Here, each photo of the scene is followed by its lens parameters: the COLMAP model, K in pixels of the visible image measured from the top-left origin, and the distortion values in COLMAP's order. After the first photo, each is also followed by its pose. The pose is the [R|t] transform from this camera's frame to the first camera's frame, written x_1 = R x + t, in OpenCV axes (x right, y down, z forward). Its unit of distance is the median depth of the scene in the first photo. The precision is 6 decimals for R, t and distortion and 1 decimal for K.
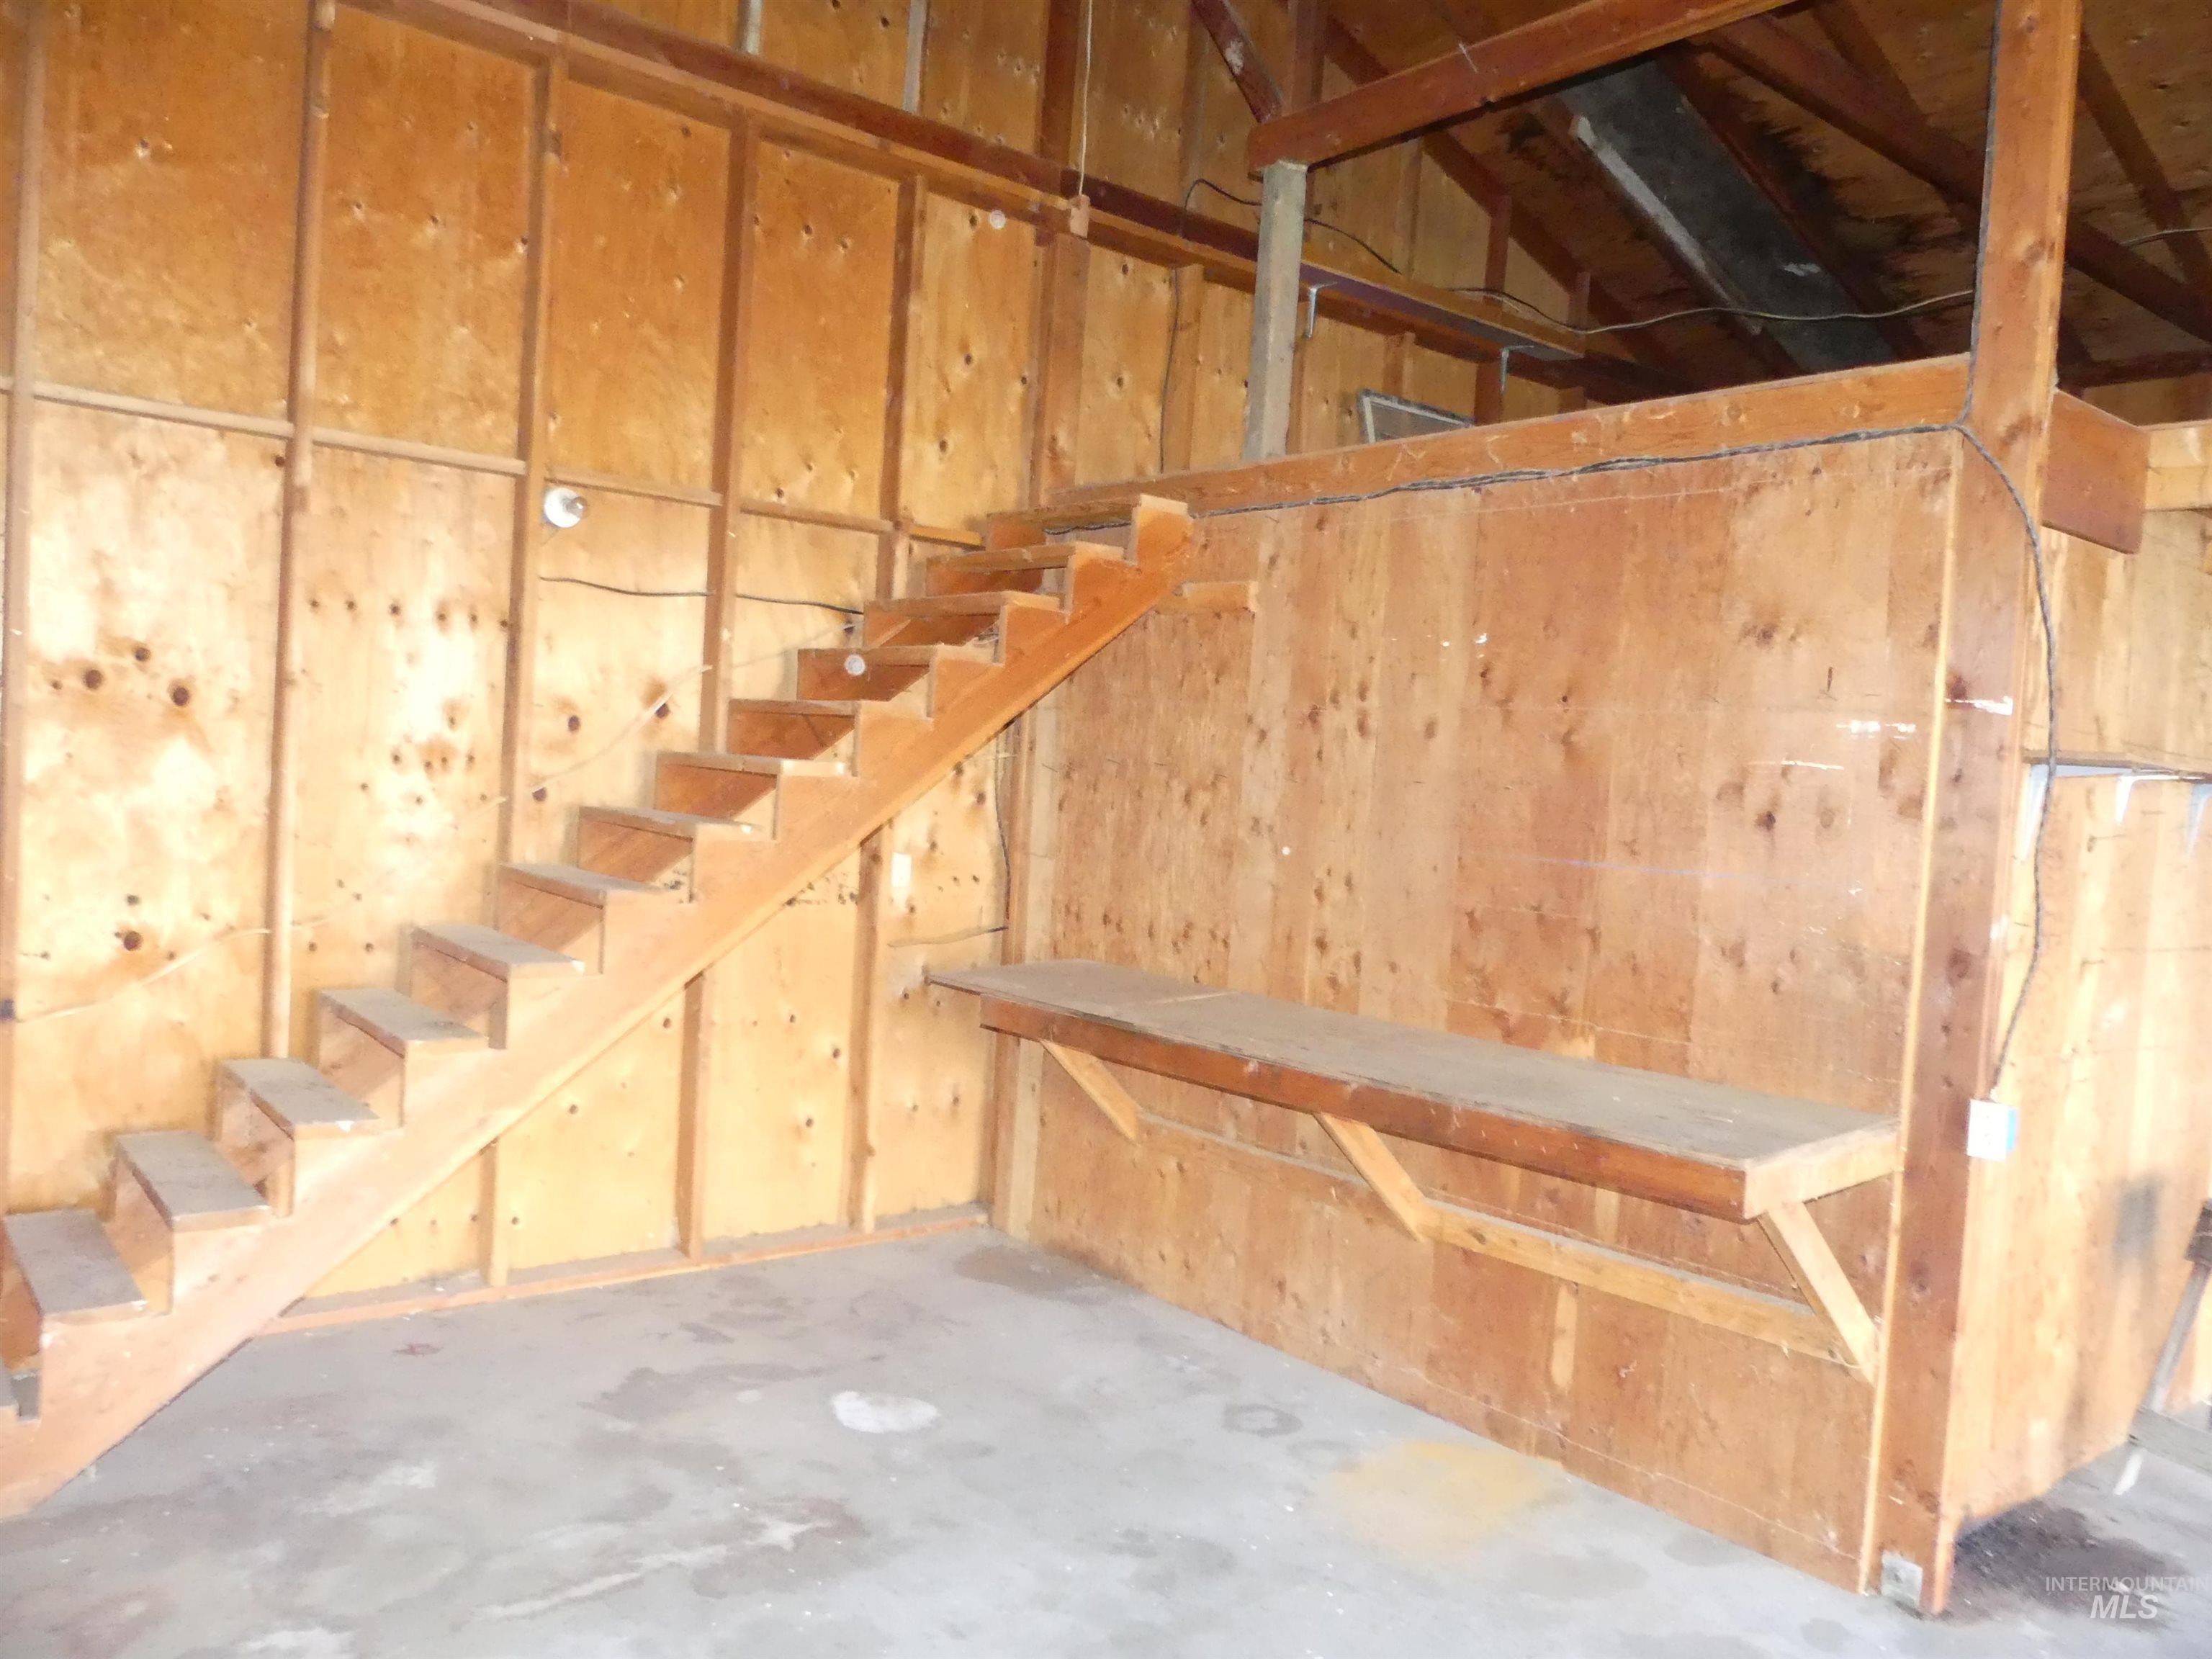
lens RADIAL K [[1665.1, 0, 1134.1], [0, 1665.1, 848.6], [0, 0, 1]] dist [-0.031140, 0.021961]
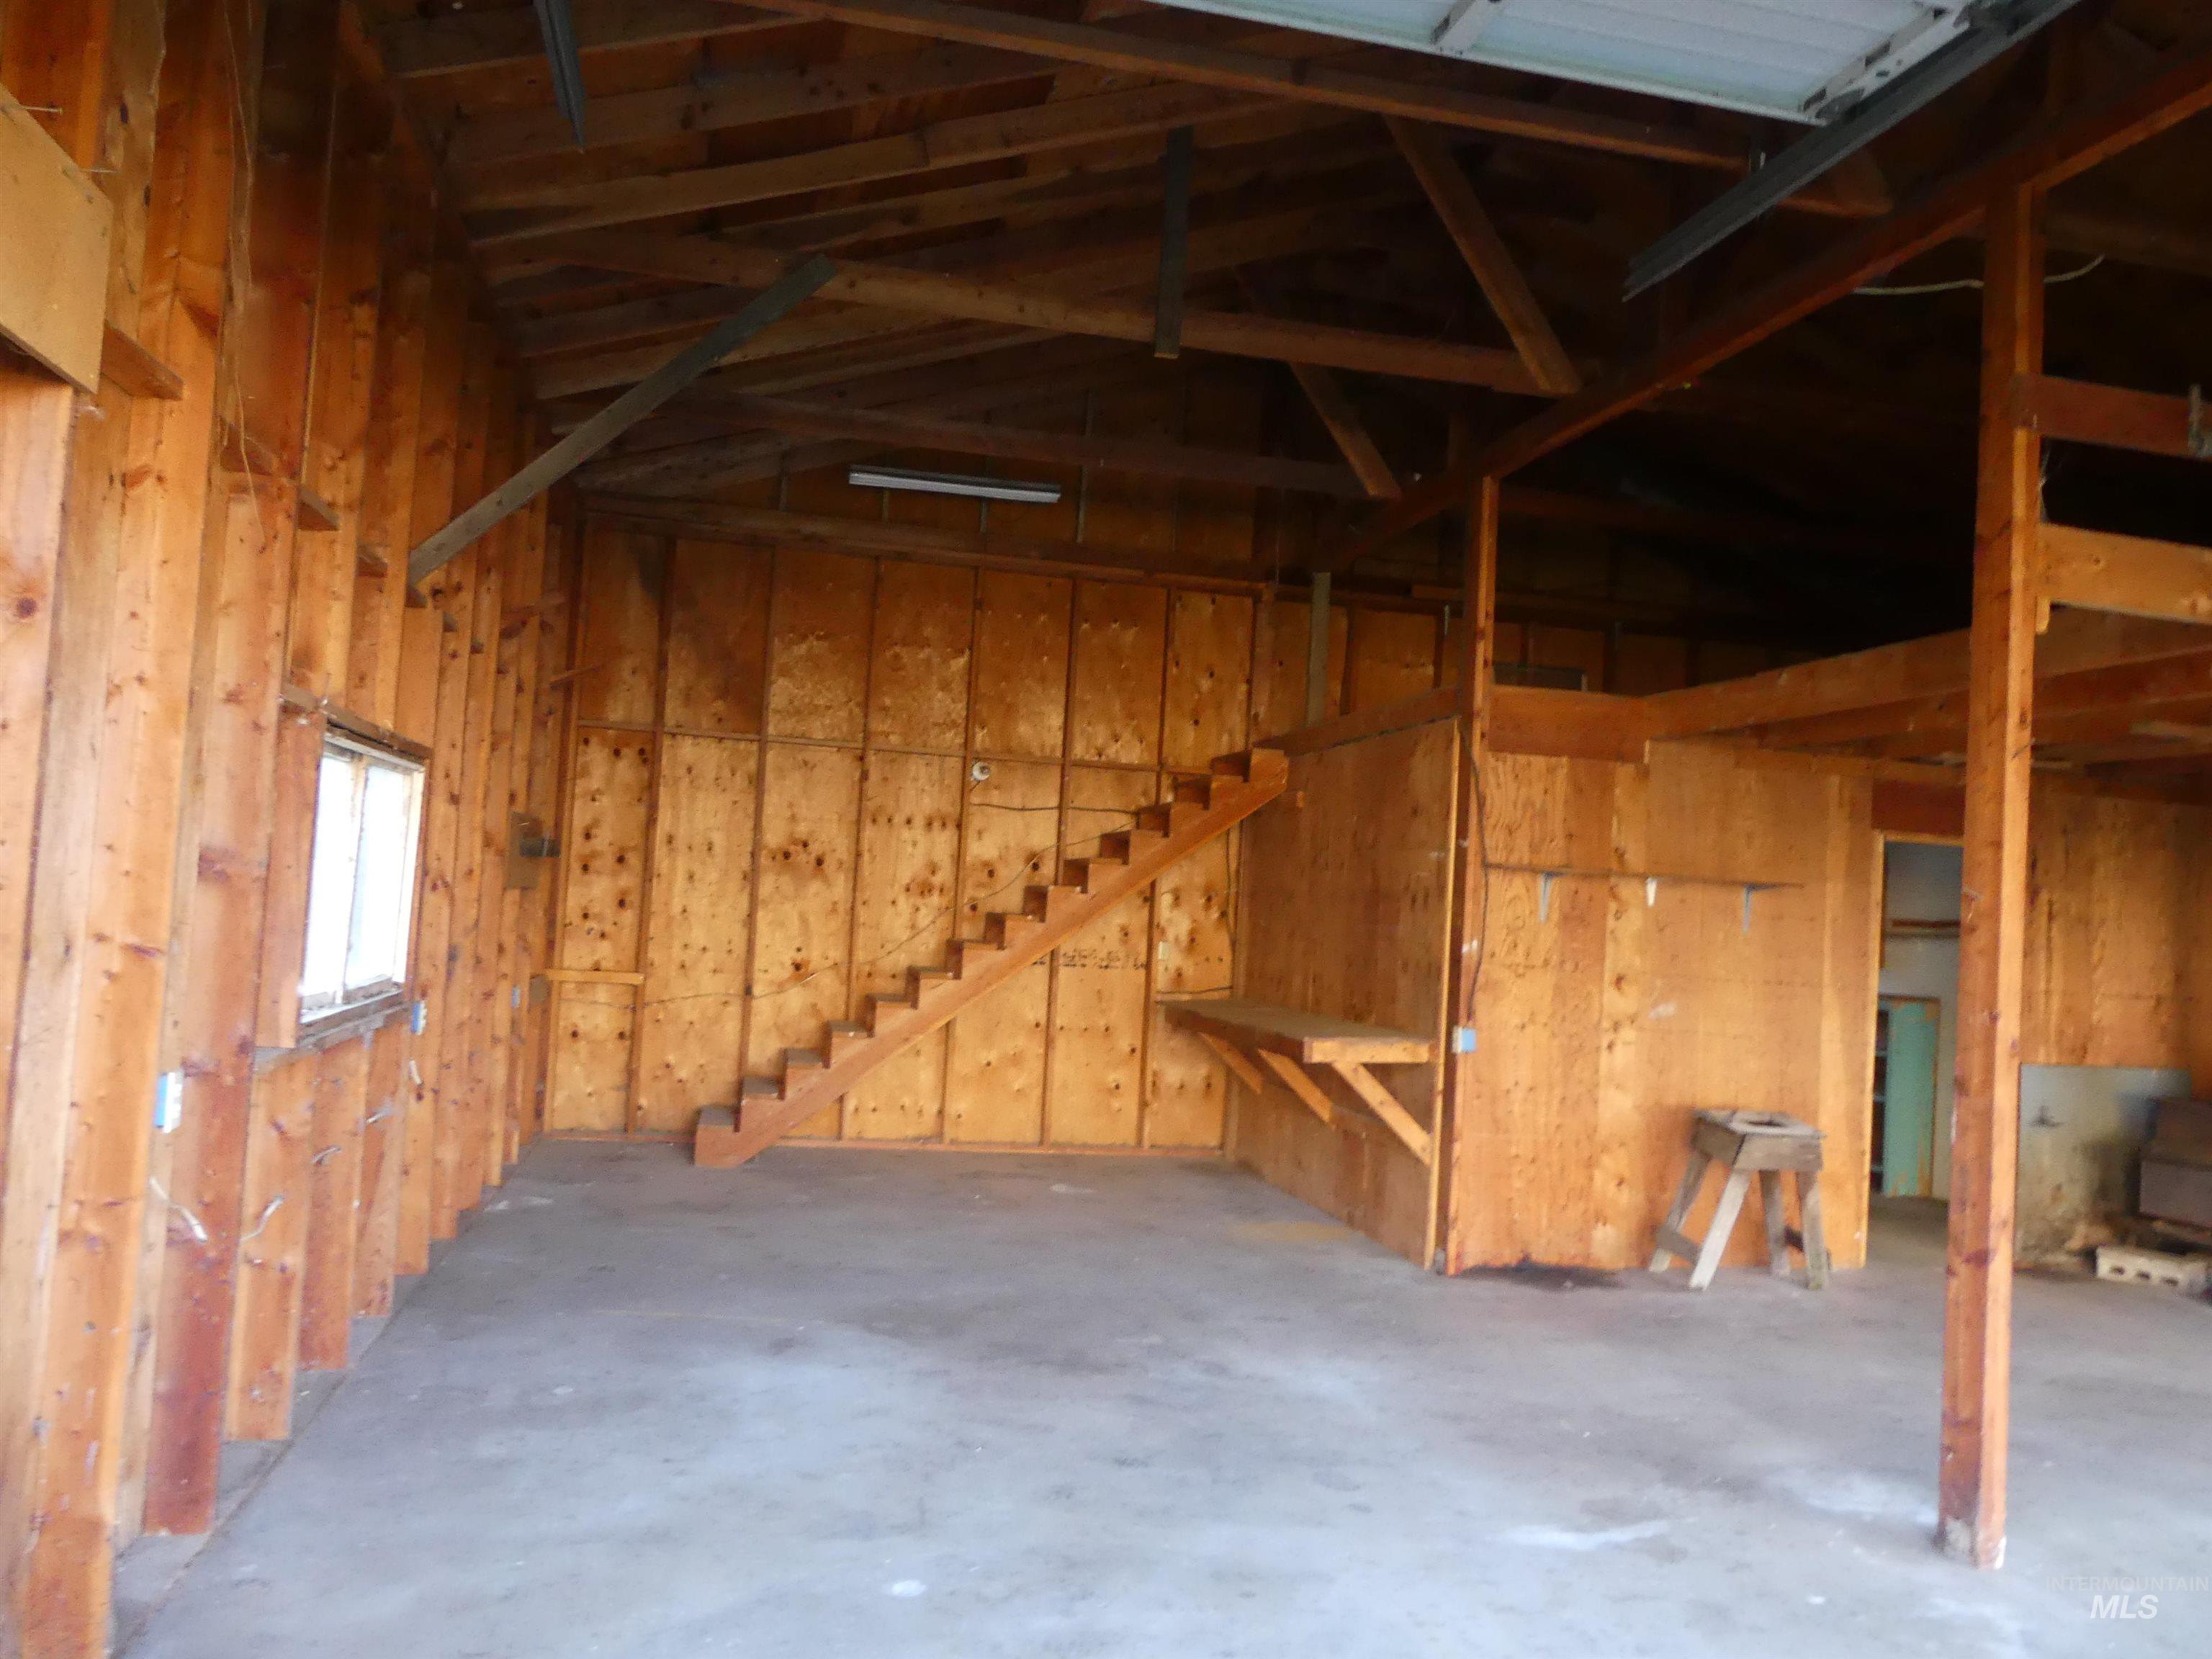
lens RADIAL K [[1665.1, 0, 1129.0], [0, 1665.1, 841.9], [0, 0, 1]] dist [-0.031140, 0.021961]
pose [[0.893200, -0.028873, -0.448731, 0.789811], [-0.023586, 0.993554, -0.110877, 0.117975], [0.449040, 0.109619, 0.886762, -0.808345]]
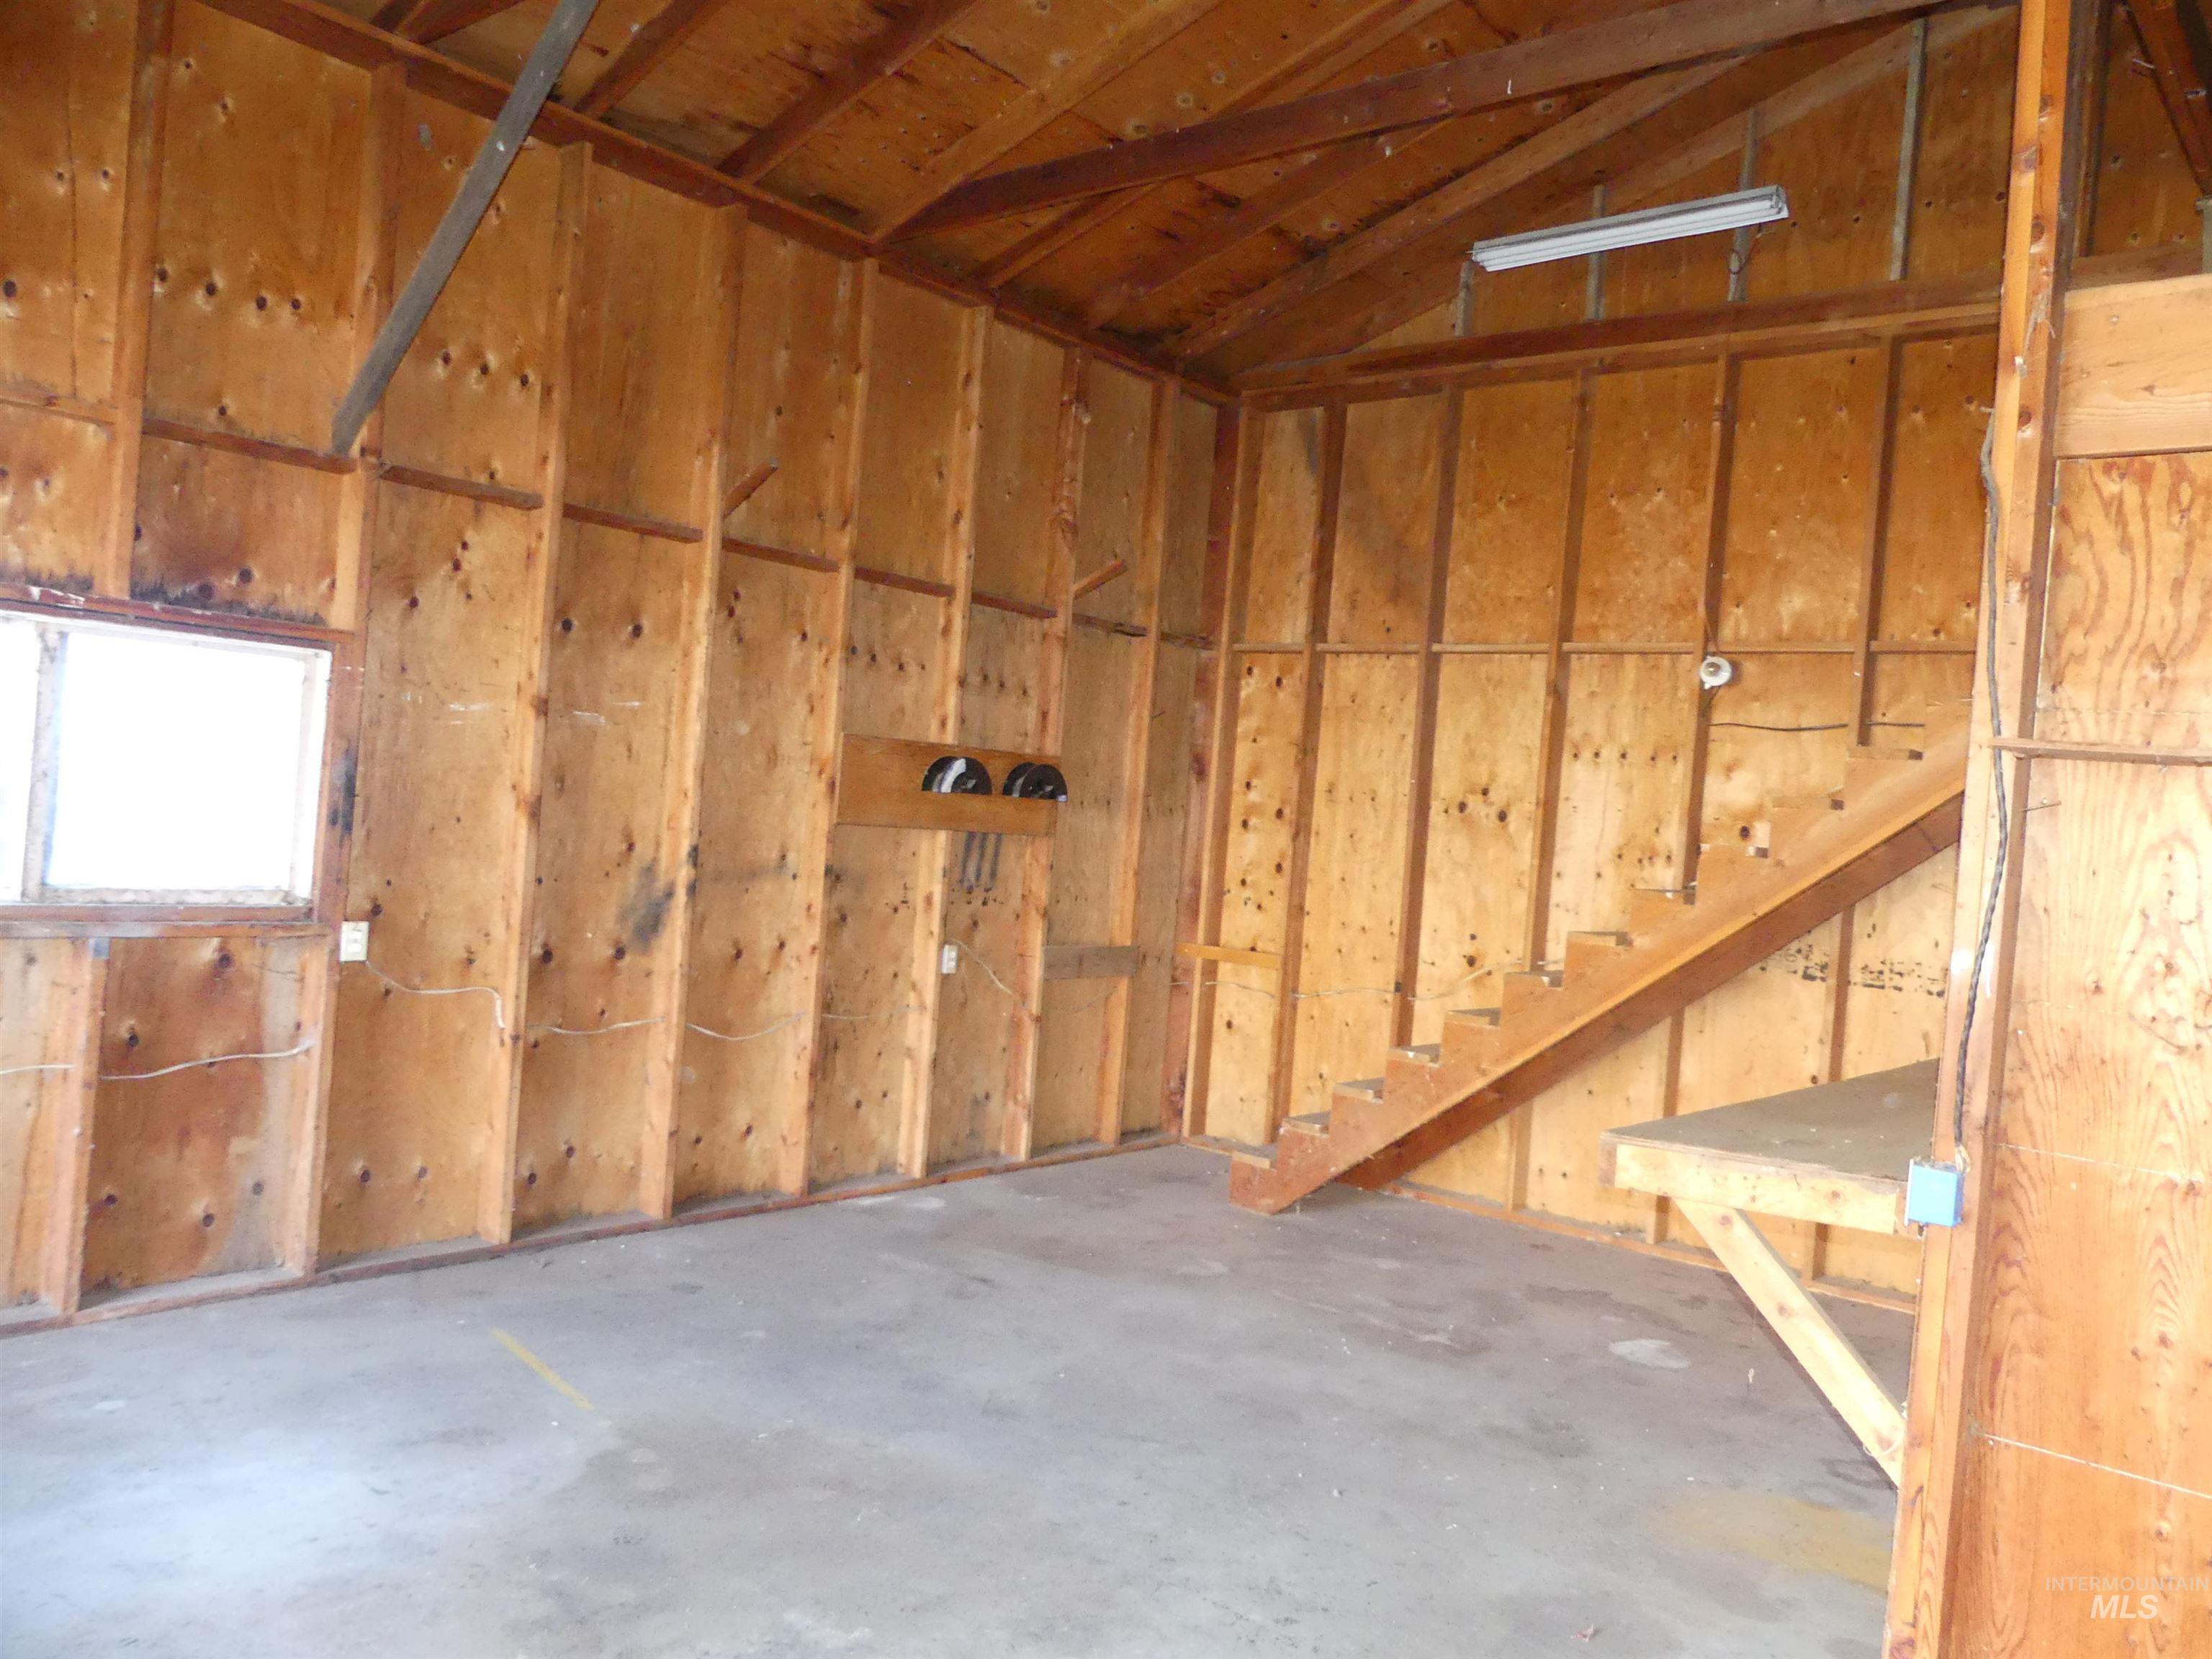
lens RADIAL K [[1665.1, 0, 1128.7], [0, 1665.1, 840.9], [0, 0, 1]] dist [-0.031140, 0.021961]
pose [[0.188076, -0.033656, -0.981578, 0.907081], [-0.113762, 0.991939, -0.055808, 0.062835], [0.975544, 0.122162, 0.182731, 0.302850]]
